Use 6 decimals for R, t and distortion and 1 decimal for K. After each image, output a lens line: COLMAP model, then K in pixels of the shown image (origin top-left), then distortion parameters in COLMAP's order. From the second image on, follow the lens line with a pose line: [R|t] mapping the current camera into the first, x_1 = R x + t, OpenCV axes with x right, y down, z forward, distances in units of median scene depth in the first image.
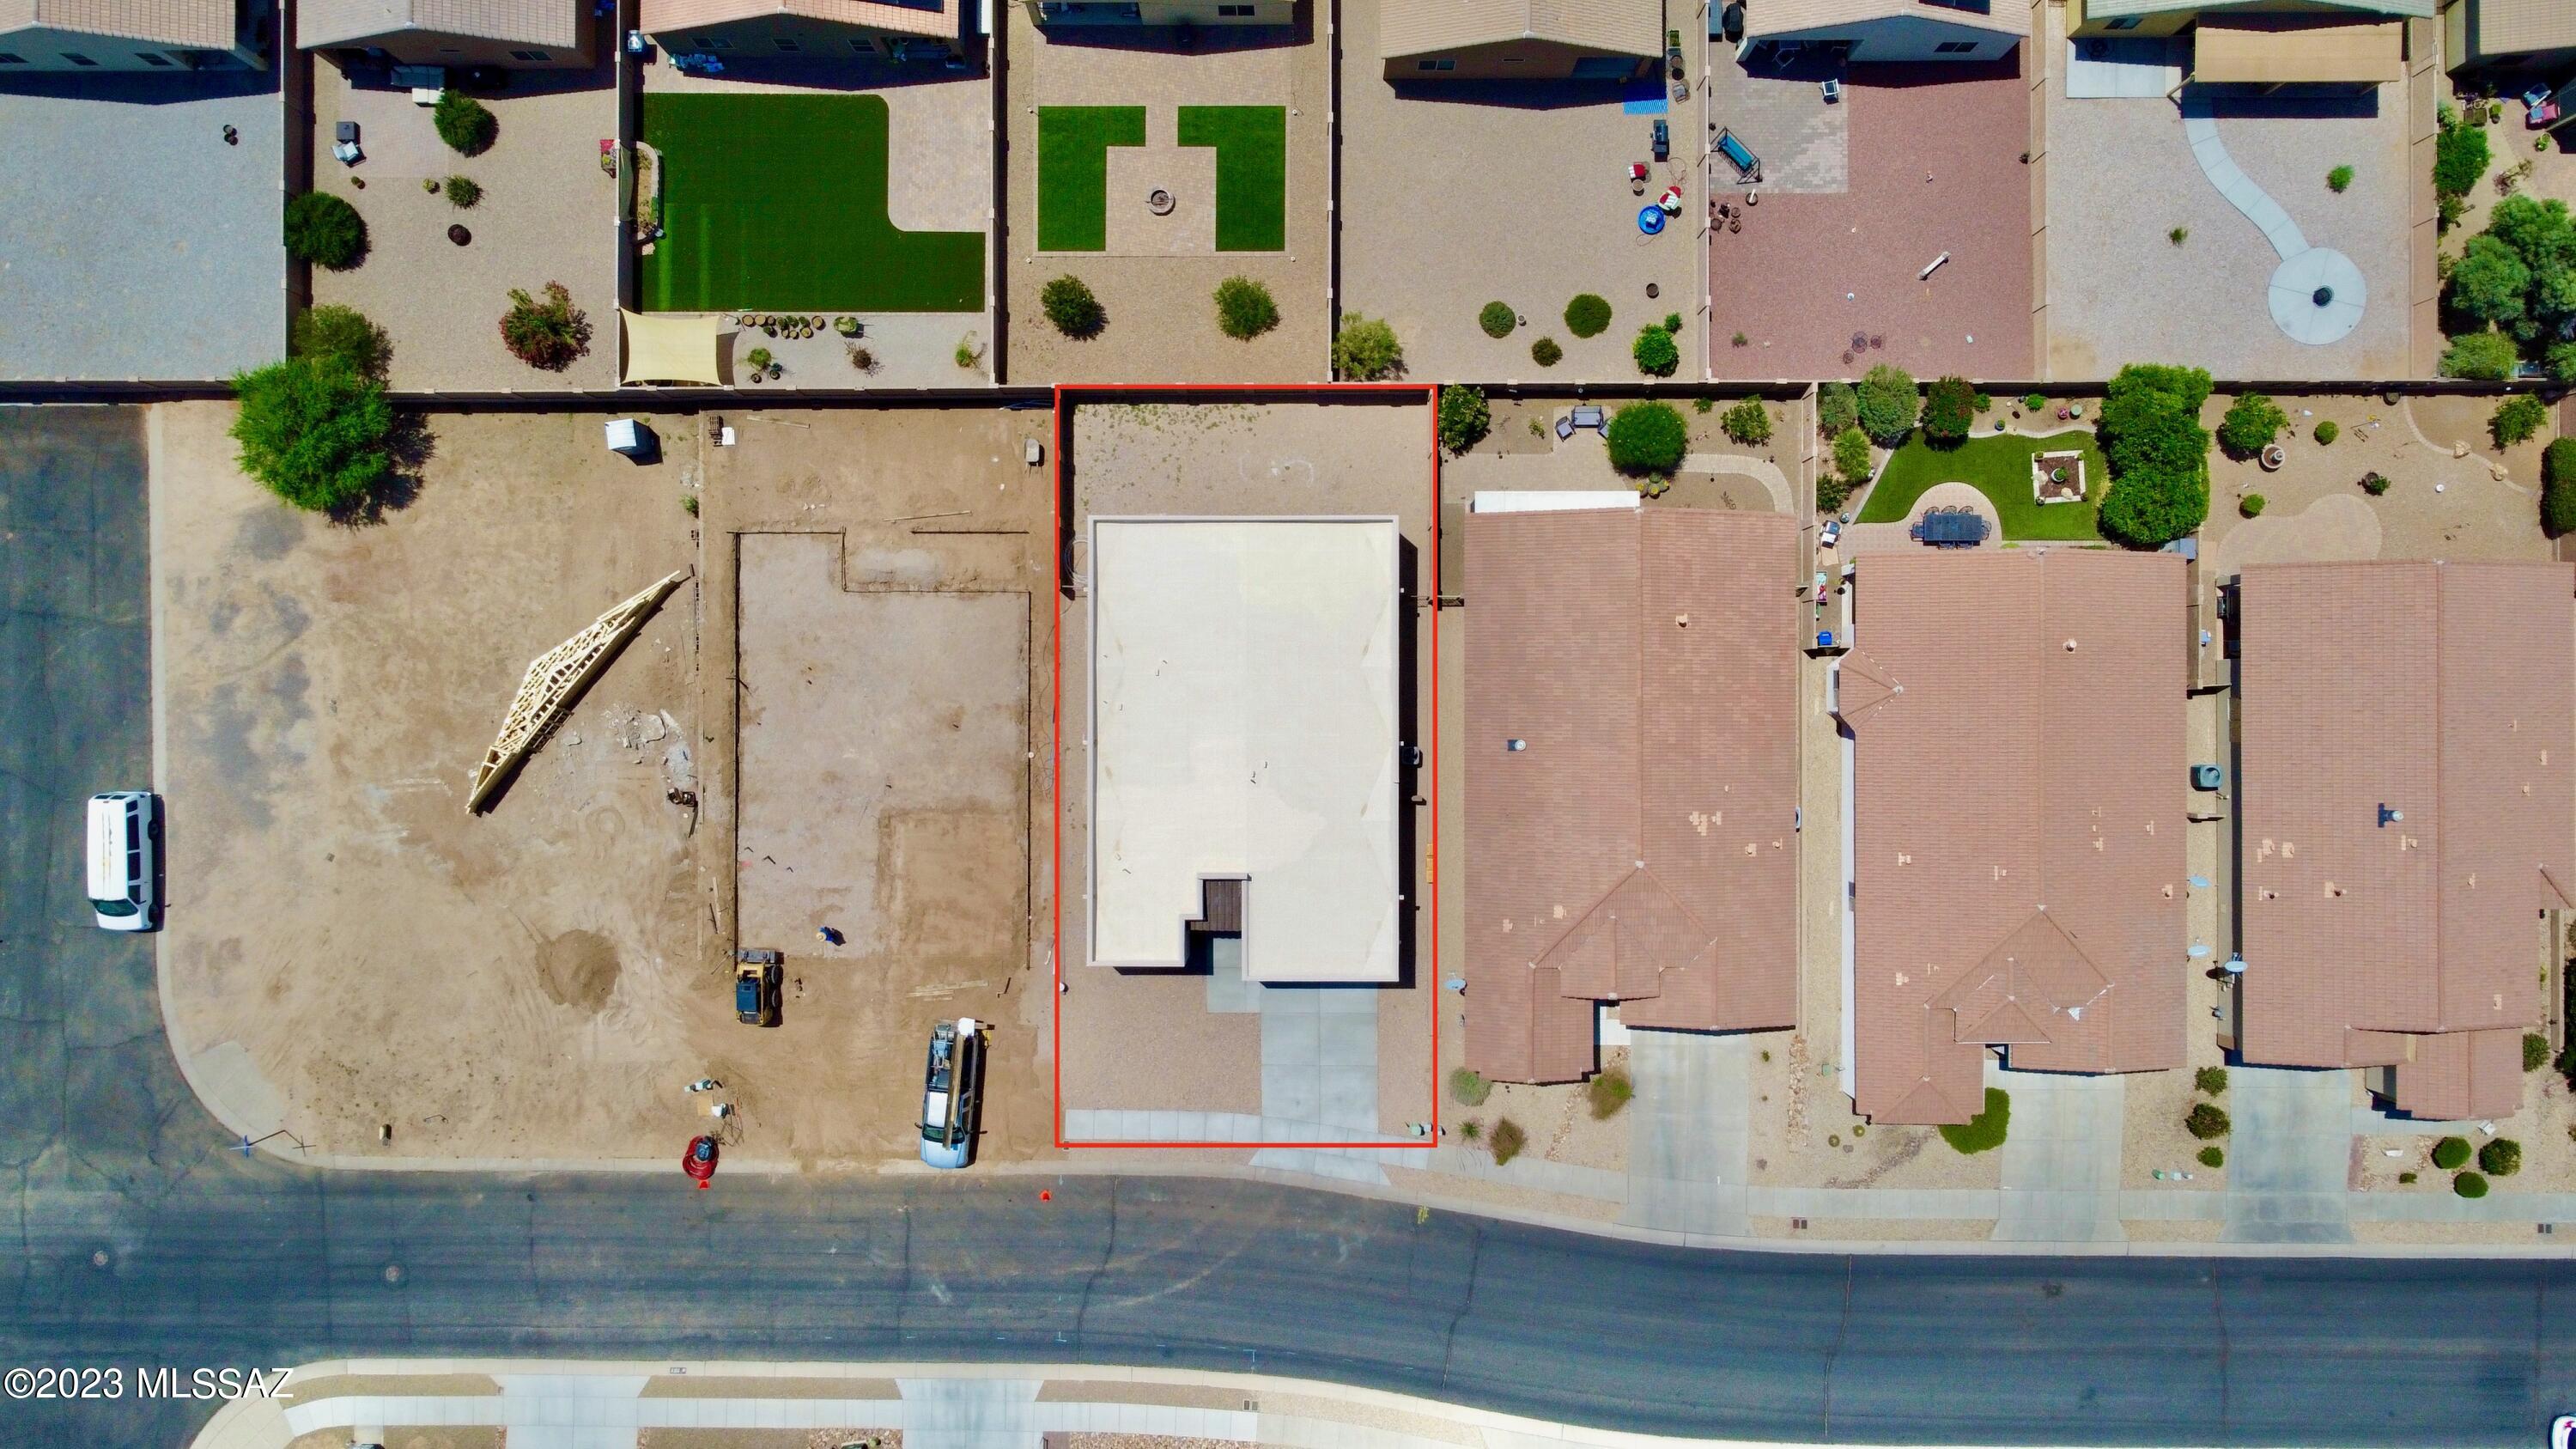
lens RADIAL K [[2042.9, 0, 1288.0], [0, 2042.9, 724.5], [0, 0, 1]] dist [0.002935, -0.003302]
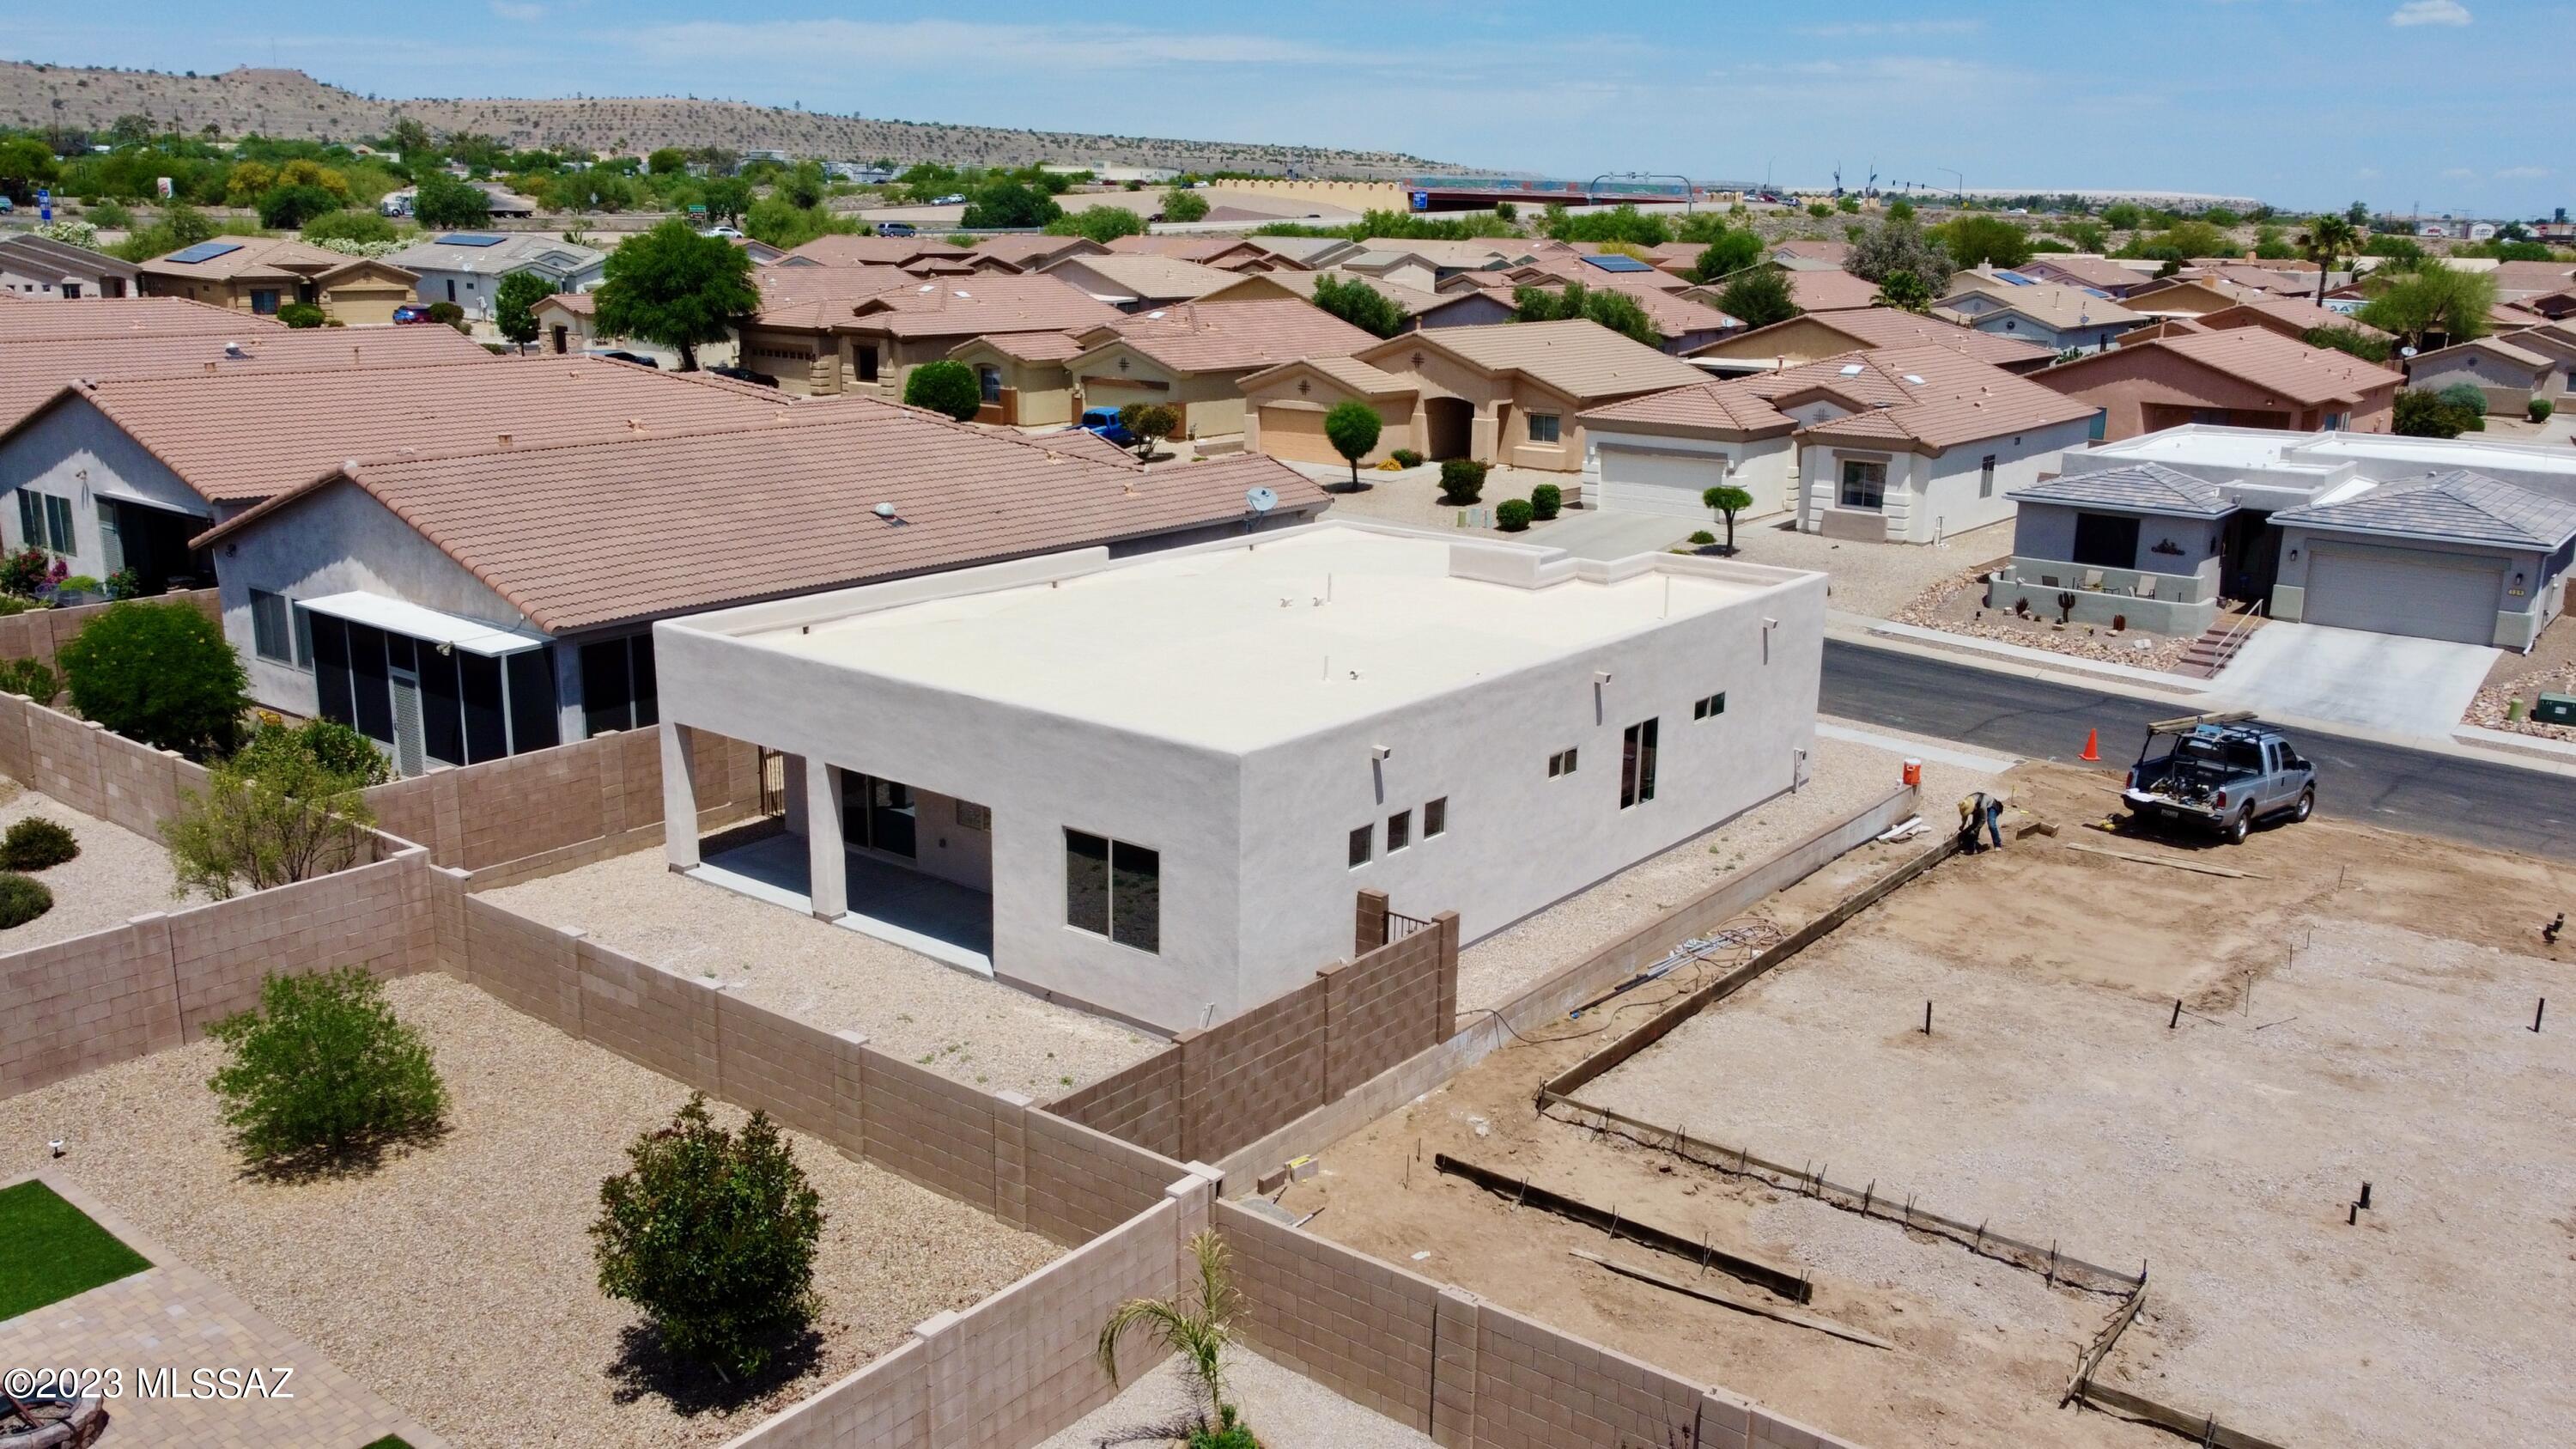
lens RADIAL K [[2042.9, 0, 1288.0], [0, 2042.9, 724.5], [0, 0, 1]] dist [0.002935, -0.003302]
pose [[-0.788748, -0.155425, 0.594744, -0.275856], [0.614694, -0.191036, 0.765282, -0.322085], [-0.005326, 0.969200, 0.246218, 0.863139]]
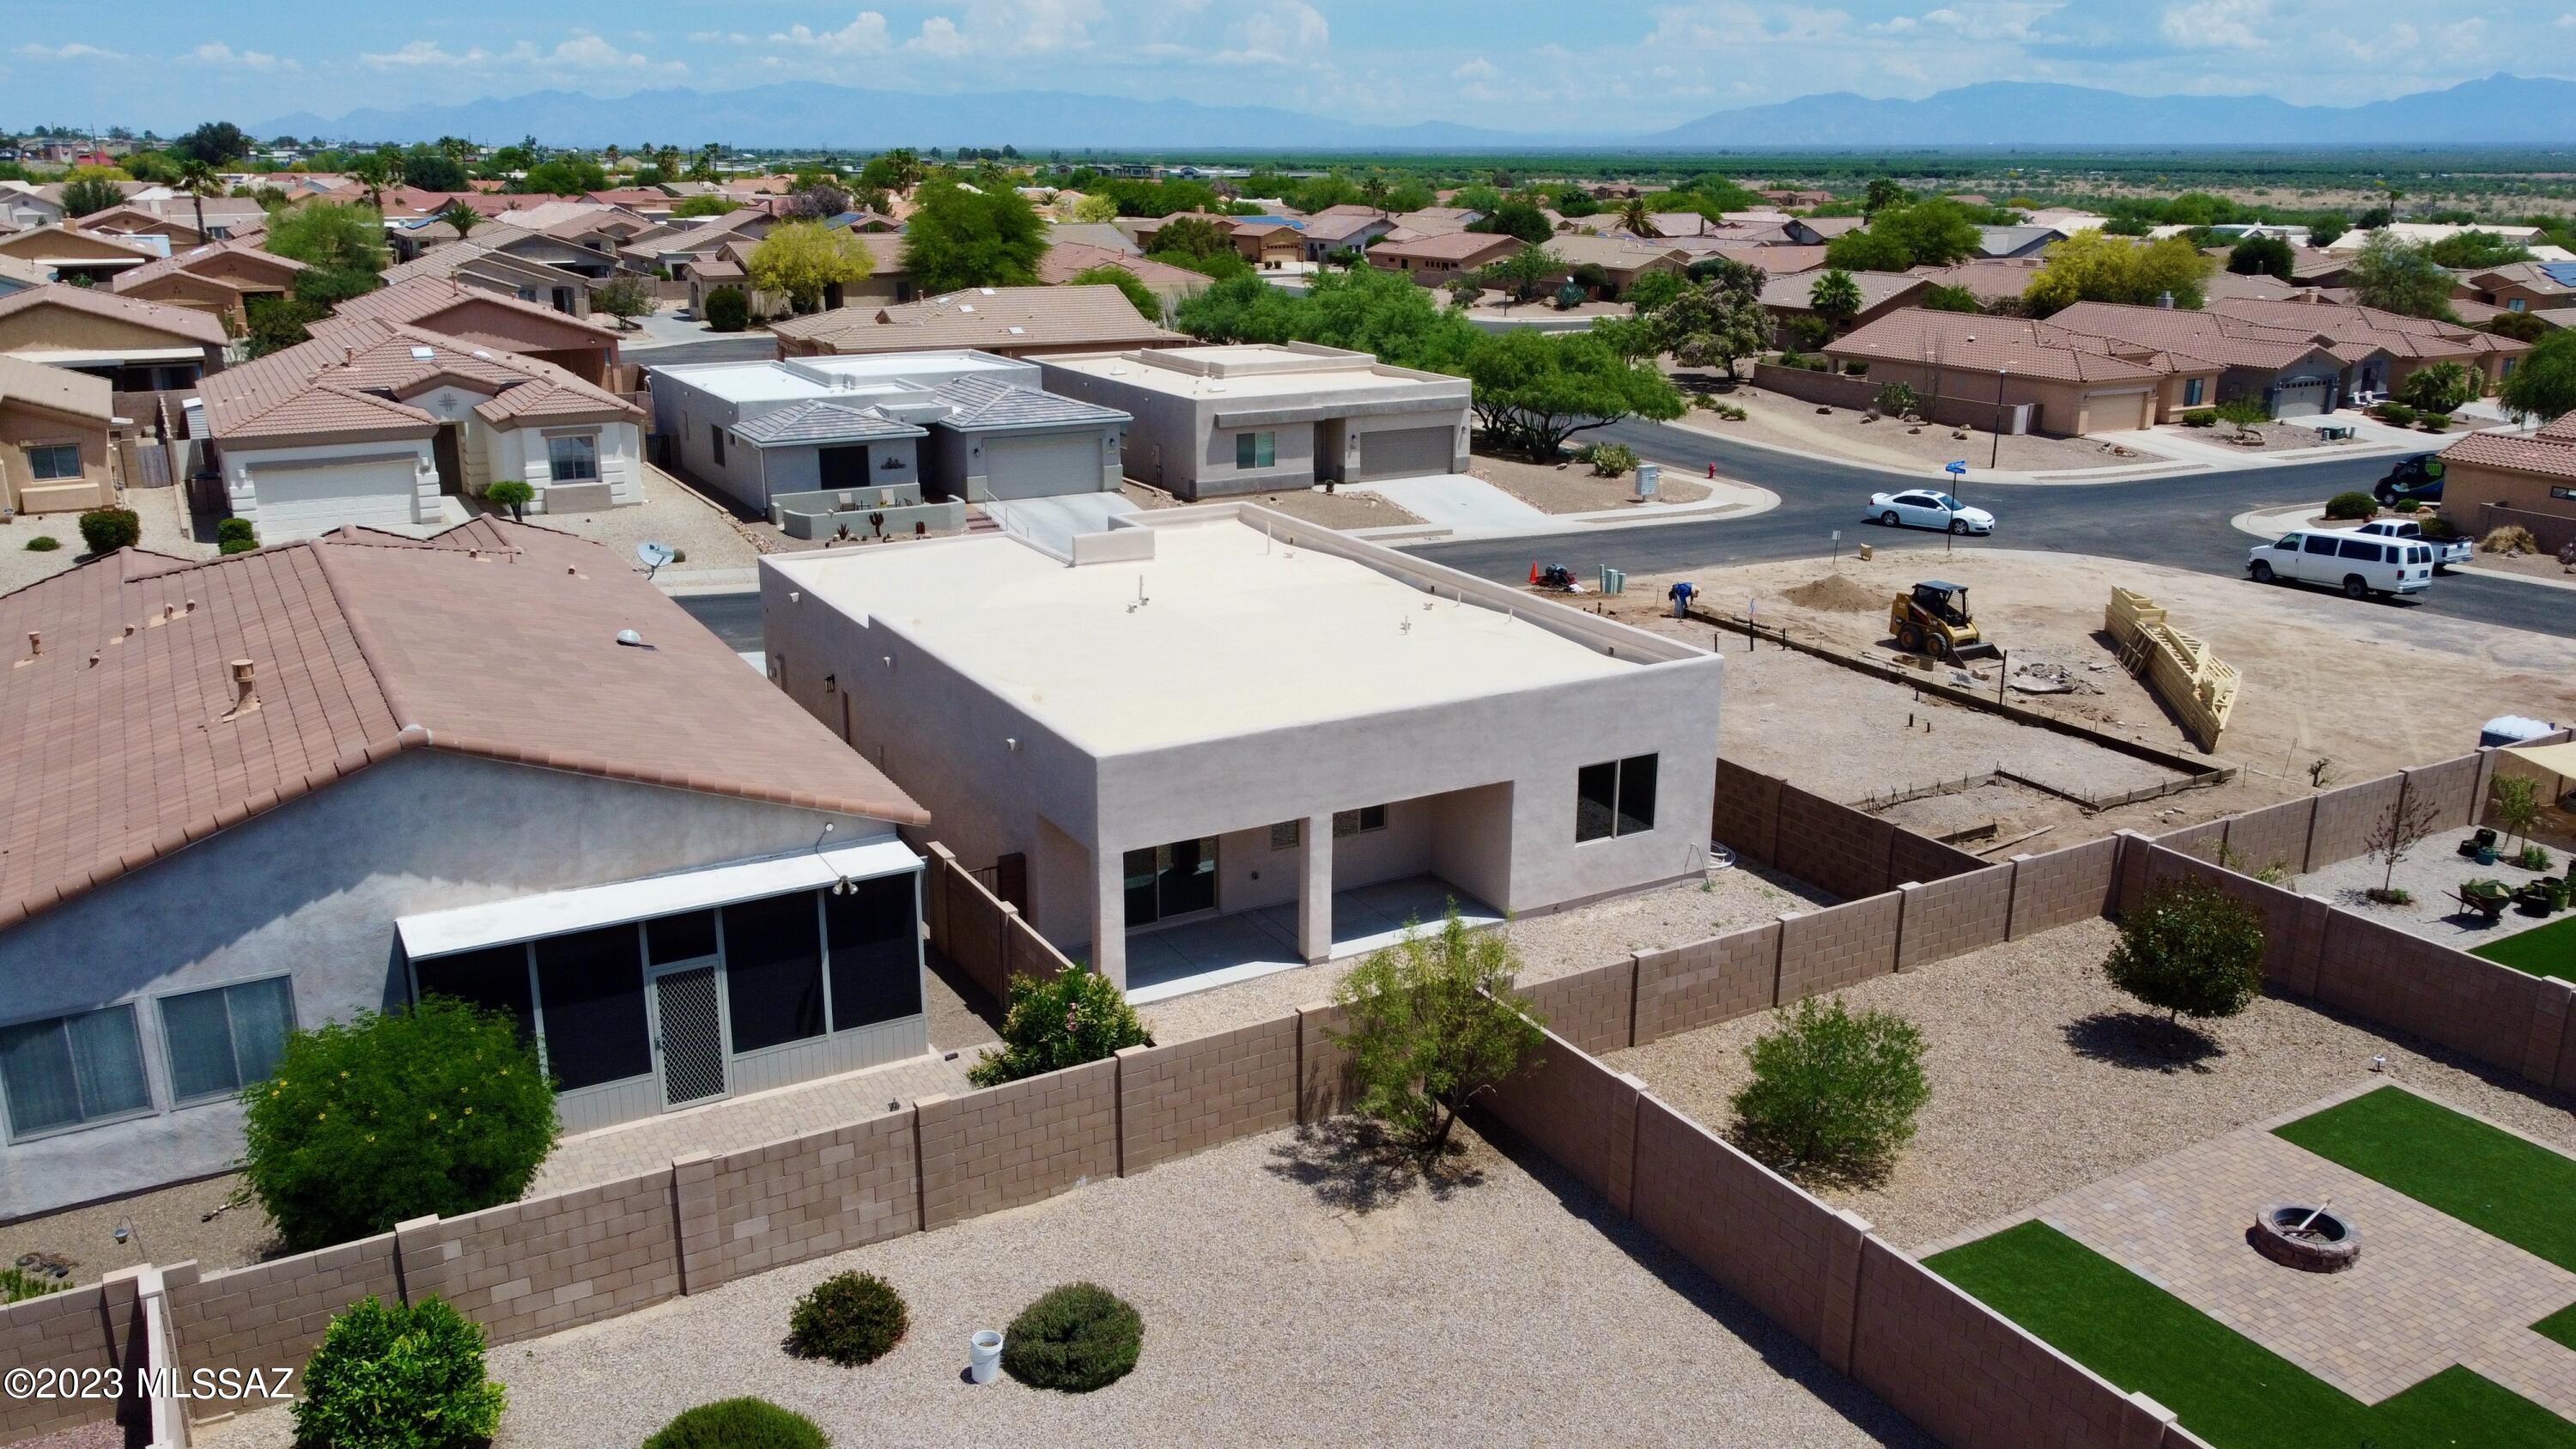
lens RADIAL K [[1950.2, 0, 1288.0], [0, 1950.2, 724.5], [0, 0, 1]] dist [0.008853, -0.002170]
pose [[-0.866492, 0.147133, -0.477016, 0.183670], [-0.499191, -0.256626, 0.827618, -0.392246], [-0.000645, 0.955246, 0.295811, 0.834675]]
